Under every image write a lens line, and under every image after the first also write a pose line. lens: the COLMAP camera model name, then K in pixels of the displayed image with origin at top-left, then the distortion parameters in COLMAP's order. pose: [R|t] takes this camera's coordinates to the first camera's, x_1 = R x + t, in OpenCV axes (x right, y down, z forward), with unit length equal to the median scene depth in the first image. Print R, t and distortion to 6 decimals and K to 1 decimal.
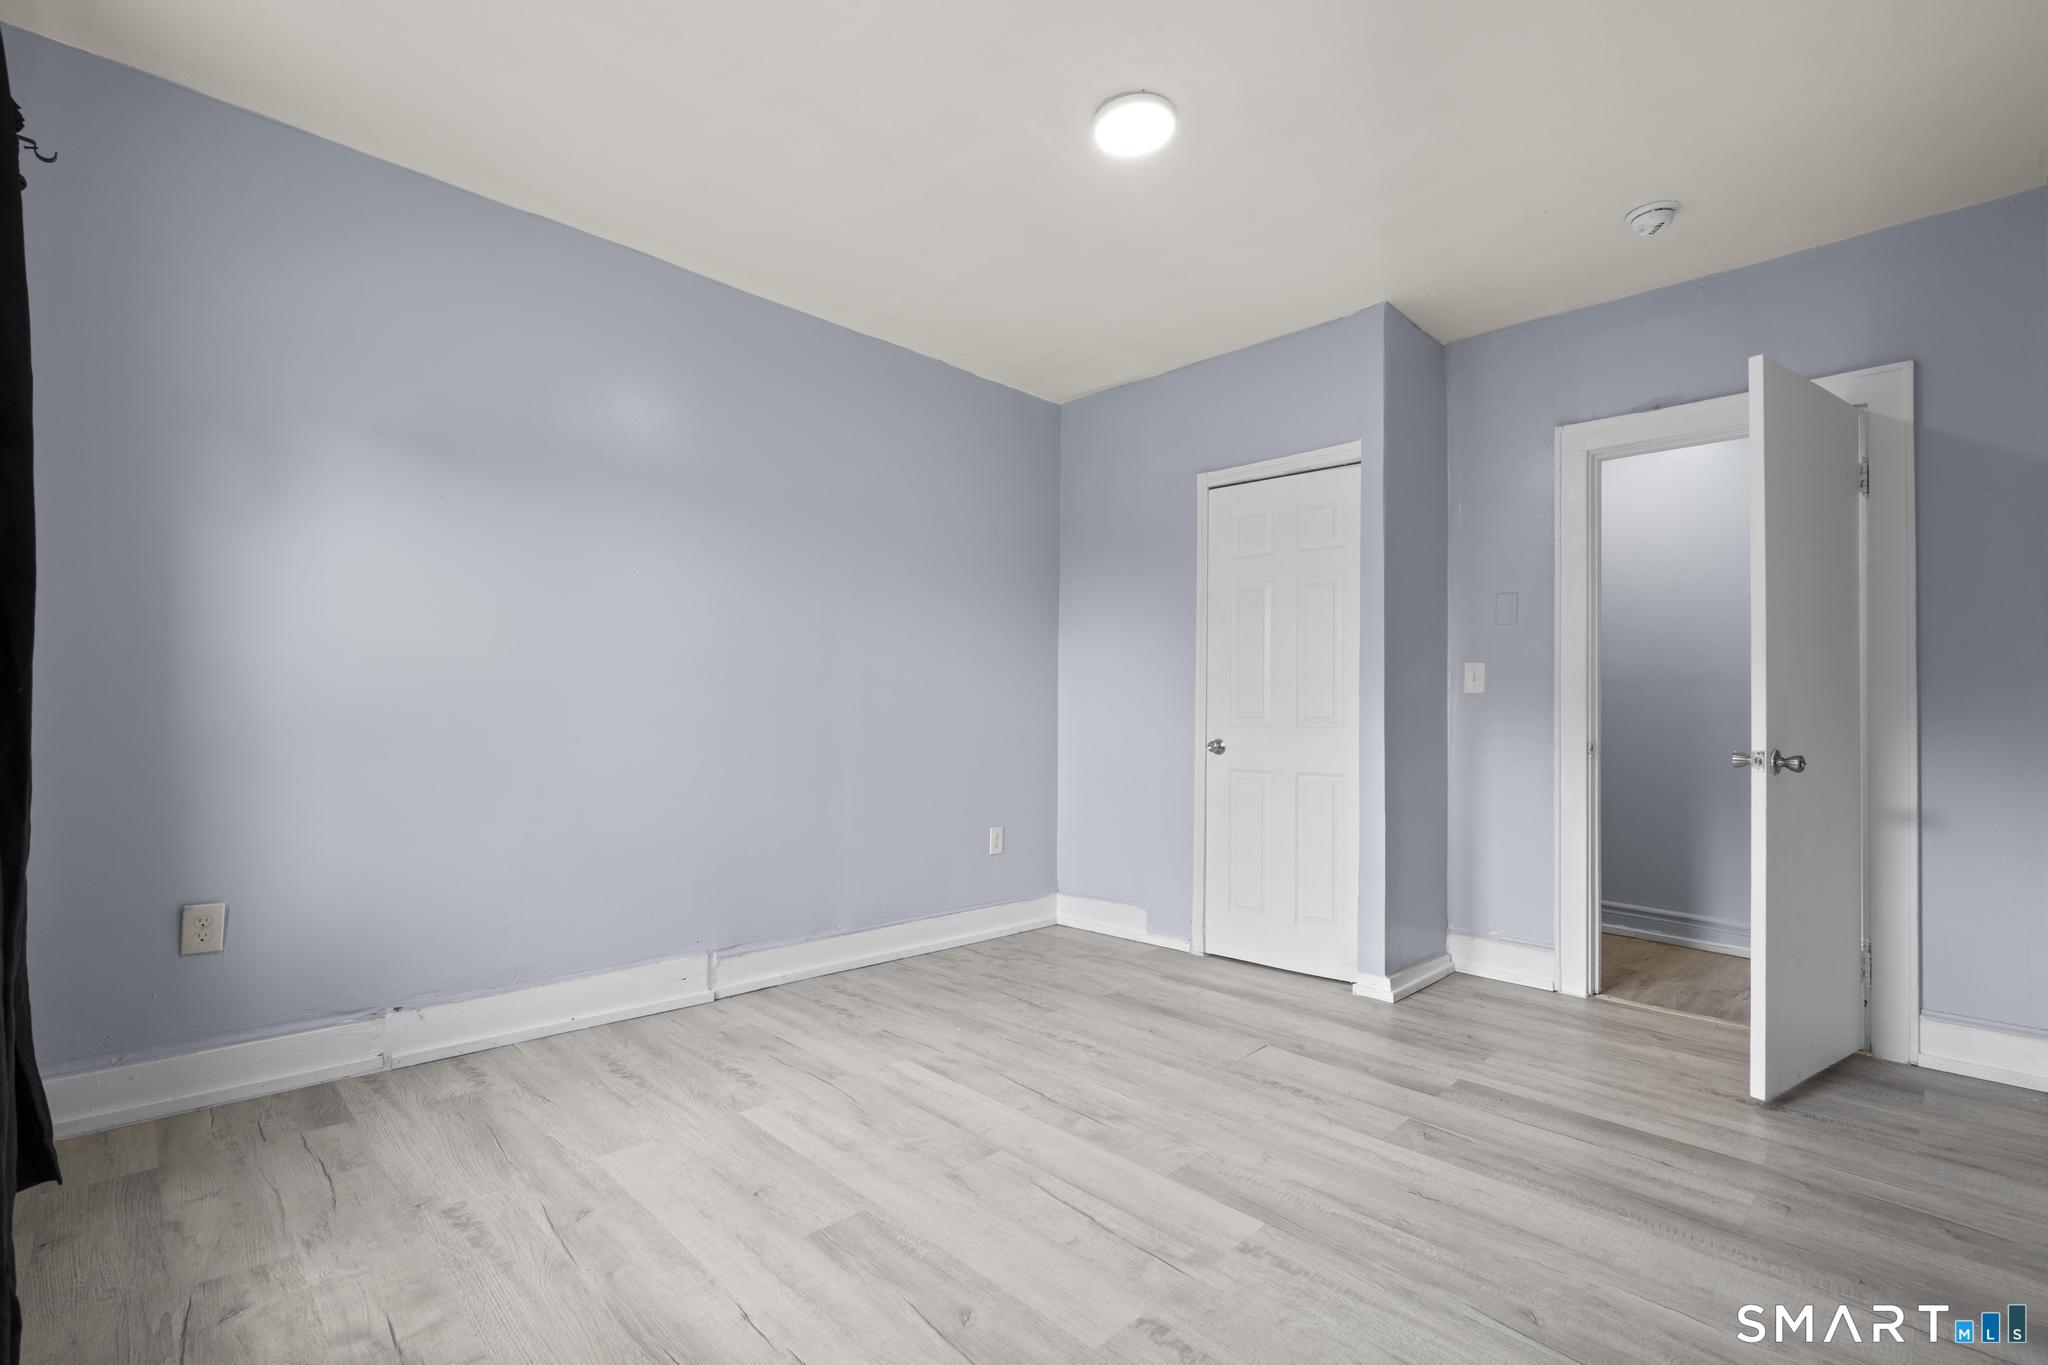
lens RADIAL K [[915.5, 0, 1034.1], [0, 915.5, 682.9], [0, 0, 1]] dist [-0.010856, 0.004380]
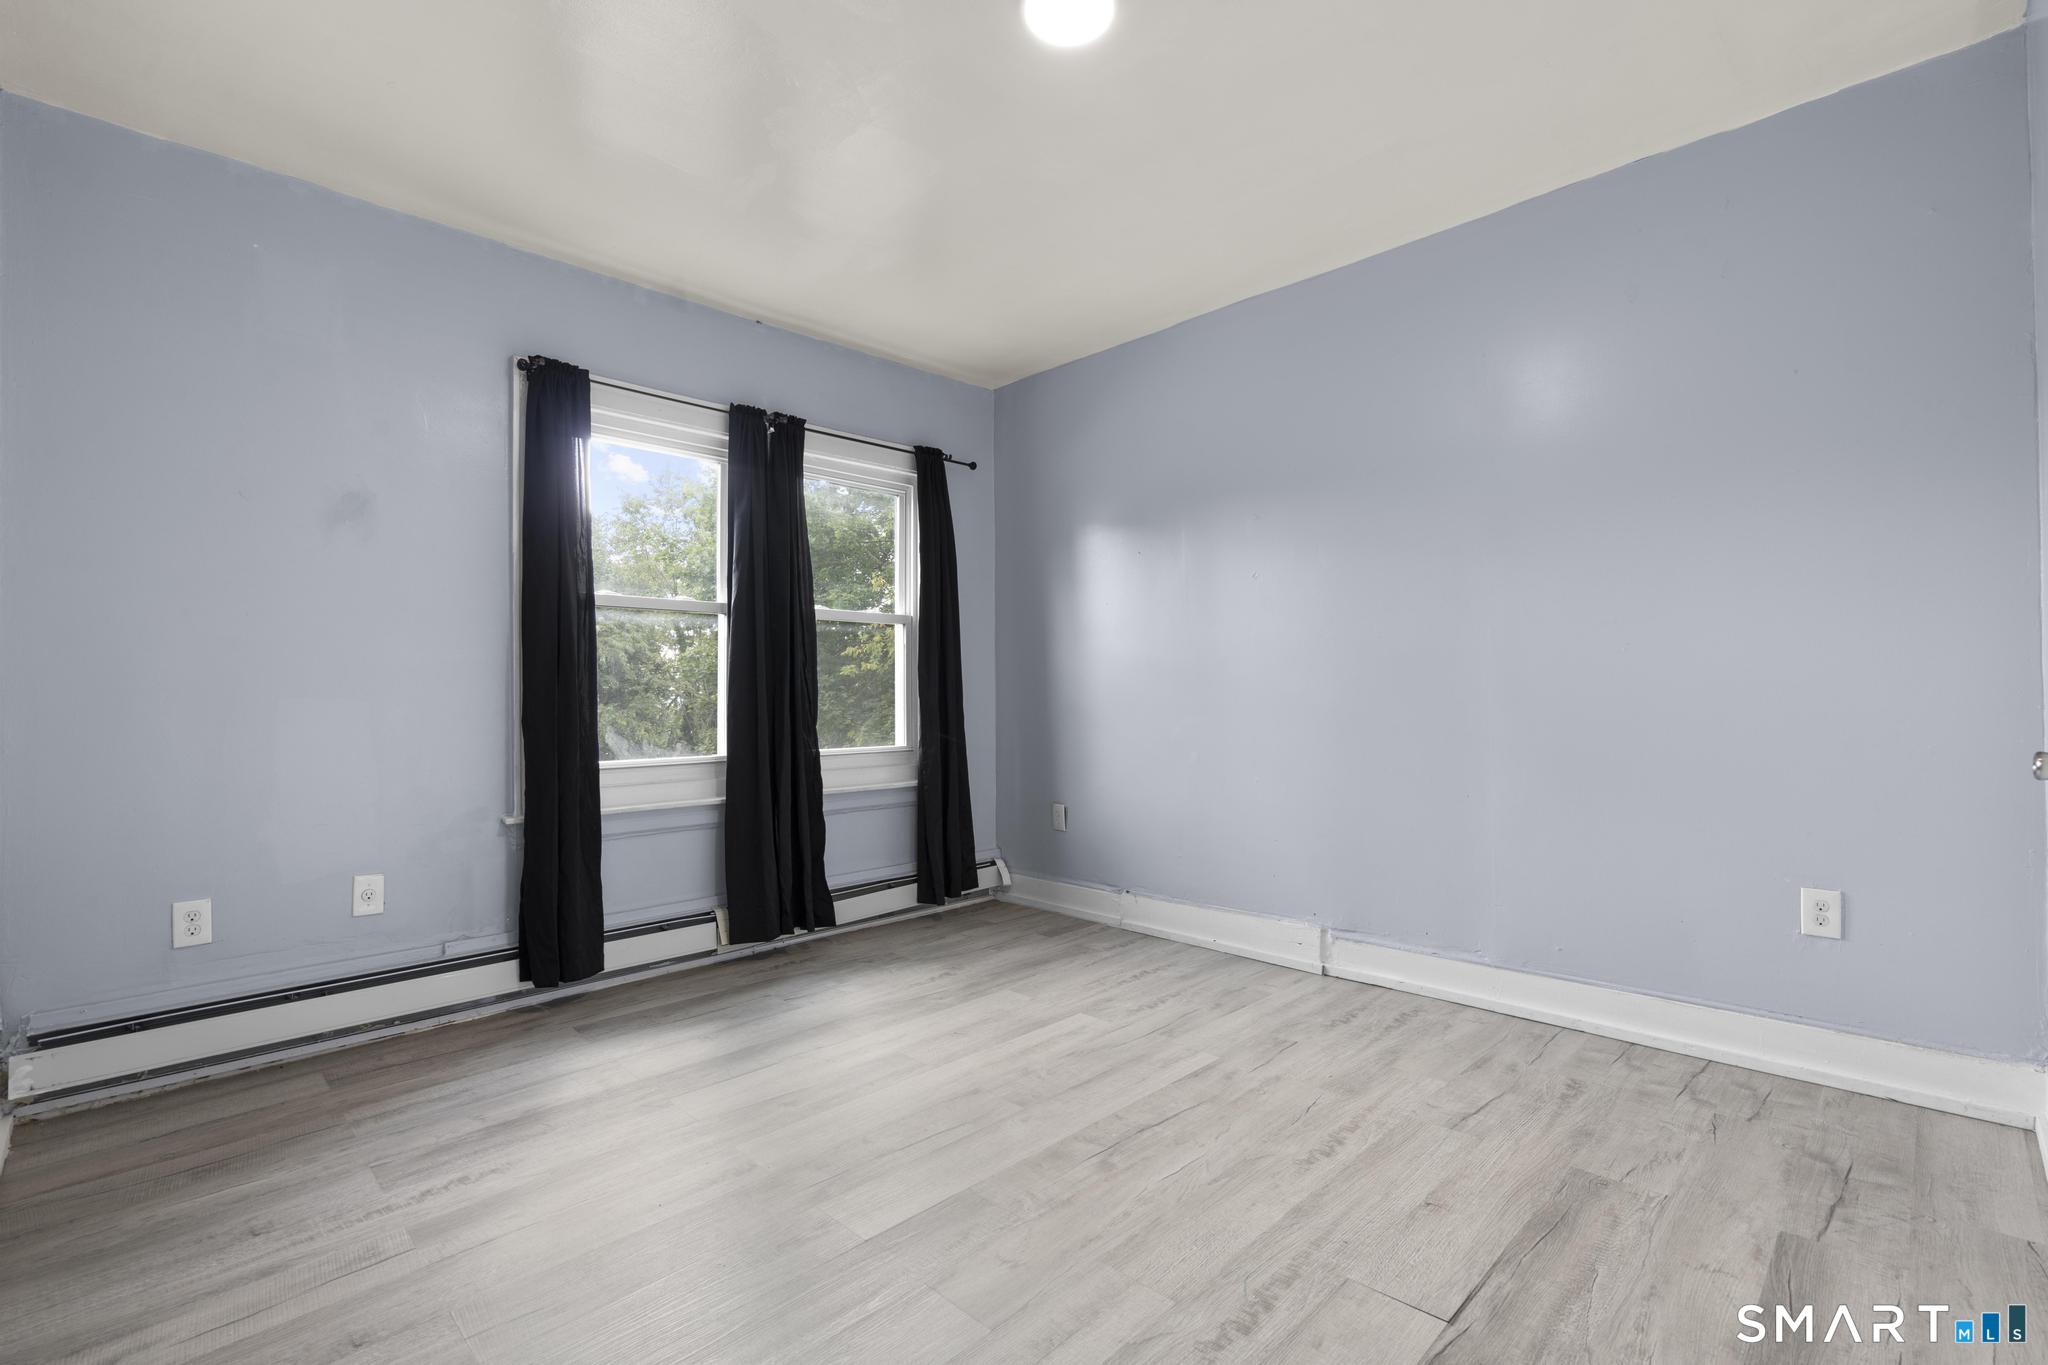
lens RADIAL K [[915.5, 0, 1034.1], [0, 915.5, 682.9], [0, 0, 1]] dist [-0.010856, 0.004380]
pose [[0.001126, -0.027017, -0.999634, 0.741601], [0.044909, 0.998628, -0.026939, 0.033846], [0.998990, -0.044863, 0.002338, 0.736993]]
